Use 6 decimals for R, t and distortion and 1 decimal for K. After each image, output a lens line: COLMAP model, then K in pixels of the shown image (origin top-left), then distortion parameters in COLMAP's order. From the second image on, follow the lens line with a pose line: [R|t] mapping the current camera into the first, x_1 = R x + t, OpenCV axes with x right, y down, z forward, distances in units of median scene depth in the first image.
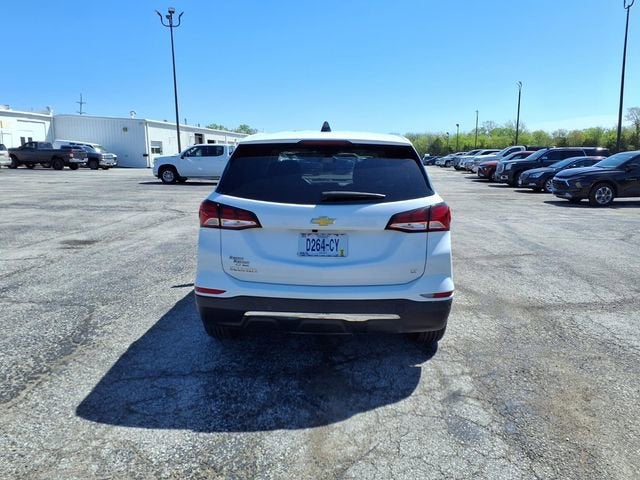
lens RADIAL K [[507.2, 0, 321.9], [0, 507.2, 238.8], [0, 0, 1]] dist [0.066337, -0.091618]
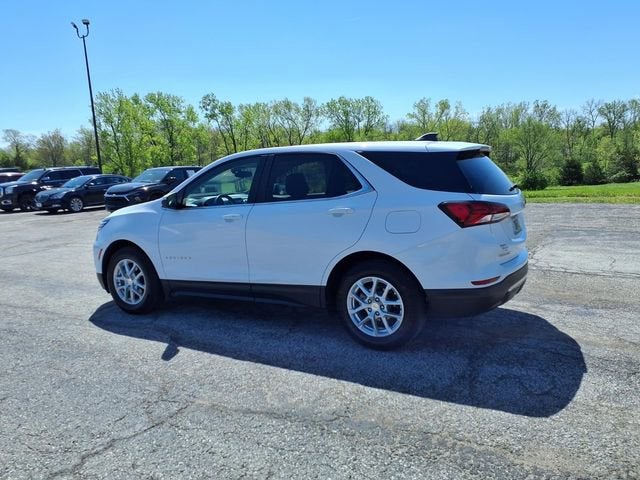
lens RADIAL K [[504.3, 0, 319.7], [0, 504.3, 242.0], [0, 0, 1]] dist [0.100771, -0.154166]
pose [[0.465372, -0.162076, 0.870150, -1.204554], [0.191710, 0.978212, 0.079674, -0.126300], [-0.864104, 0.129739, 0.486304, 0.682176]]
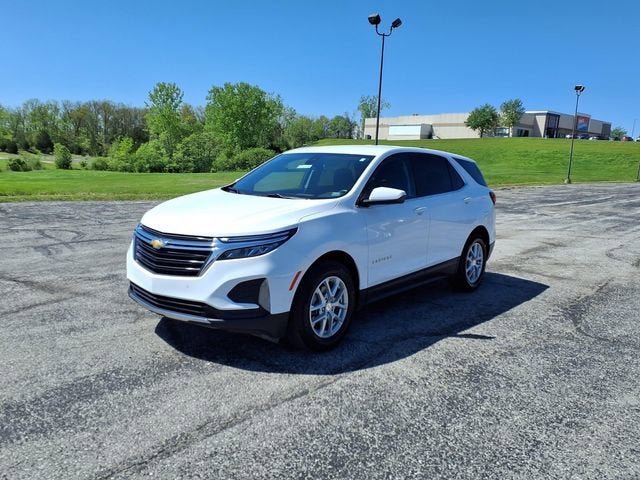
lens RADIAL K [[498.5, 0, 320.0], [0, 498.5, 240.0], [0, 0, 1]] dist [0.098115, -0.150107]
pose [[-0.778412, -0.134665, 0.613140, -0.831532], [0.056612, 0.957681, 0.282209, -0.438095], [-0.625196, 0.254386, -0.737847, 2.609360]]
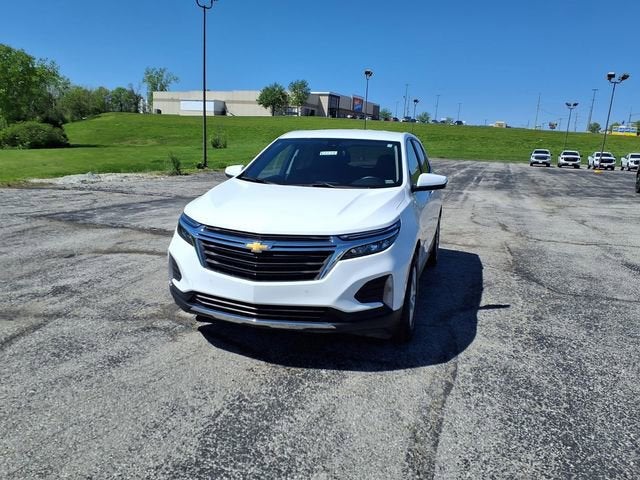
lens RADIAL K [[498.8, 0, 313.4], [0, 498.8, 238.8], [0, 0, 1]] dist [0.077971, -0.100333]
pose [[-0.958141, -0.092831, 0.270830, -0.299317], [0.003179, 0.942465, 0.334290, -0.470605], [-0.286280, 0.321158, -0.902719, 2.826018]]
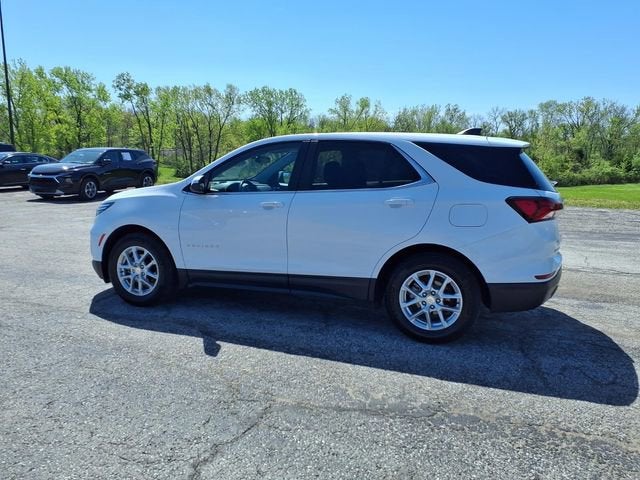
lens RADIAL K [[507.2, 0, 321.9], [0, 507.2, 238.8], [0, 0, 1]] dist [0.066337, -0.091618]
pose [[0.316781, -0.160067, 0.934895, -1.290456], [0.149755, 0.981735, 0.117343, -0.169920], [-0.936602, 0.102833, 0.334966, 0.963021]]
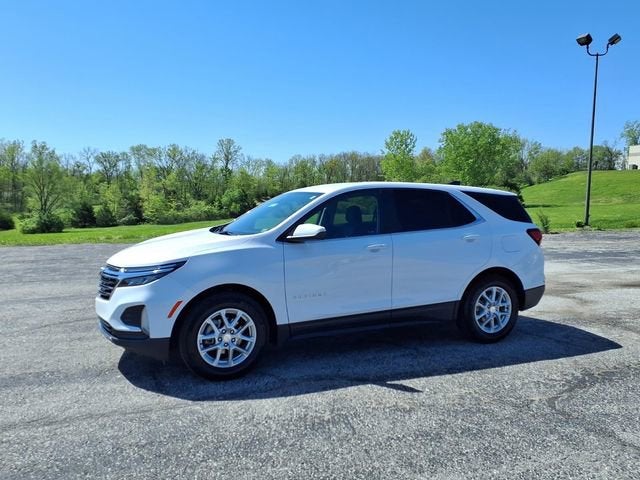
lens RADIAL K [[501.4, 0, 323.9], [0, 501.4, 240.1], [0, 0, 1]] dist [0.072280, -0.094717]
pose [[-0.423791, -0.086636, 0.901607, -1.290944], [0.139120, 0.977377, 0.159308, -0.362403], [-0.895012, 0.192945, -0.402151, 2.072165]]
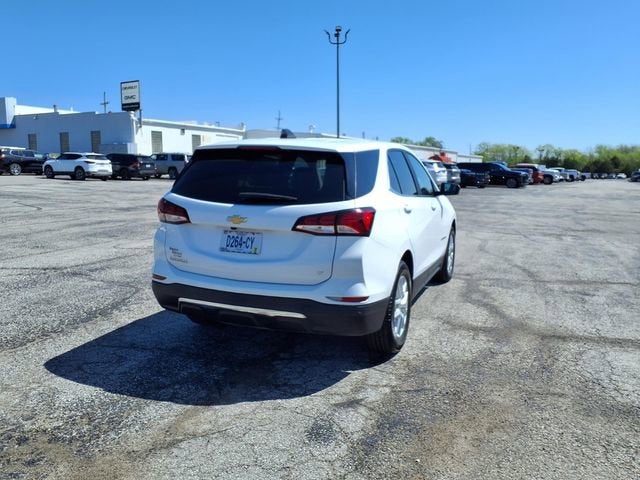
lens RADIAL K [[516.0, 0, 323.8], [0, 516.0, 242.4], [0, 0, 1]] dist [0.033243, -0.060663]
pose [[0.939330, 0.061934, -0.337376, 0.456074], [-0.068476, 0.997624, -0.007514, 0.007494], [0.336110, 0.030161, 0.941340, 0.026221]]
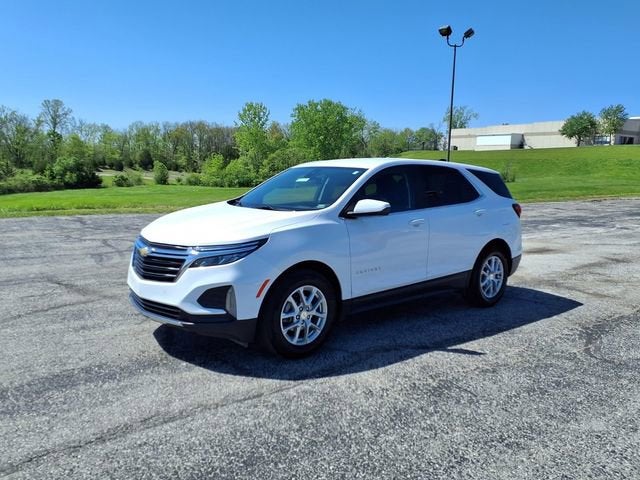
lens RADIAL K [[498.5, 0, 320.0], [0, 498.5, 240.0], [0, 0, 1]] dist [0.098115, -0.150107]
pose [[-0.665045, -0.124523, 0.736348, -1.019283], [0.090234, 0.965378, 0.244751, -0.424476], [-0.741332, 0.229214, -0.630784, 2.476822]]
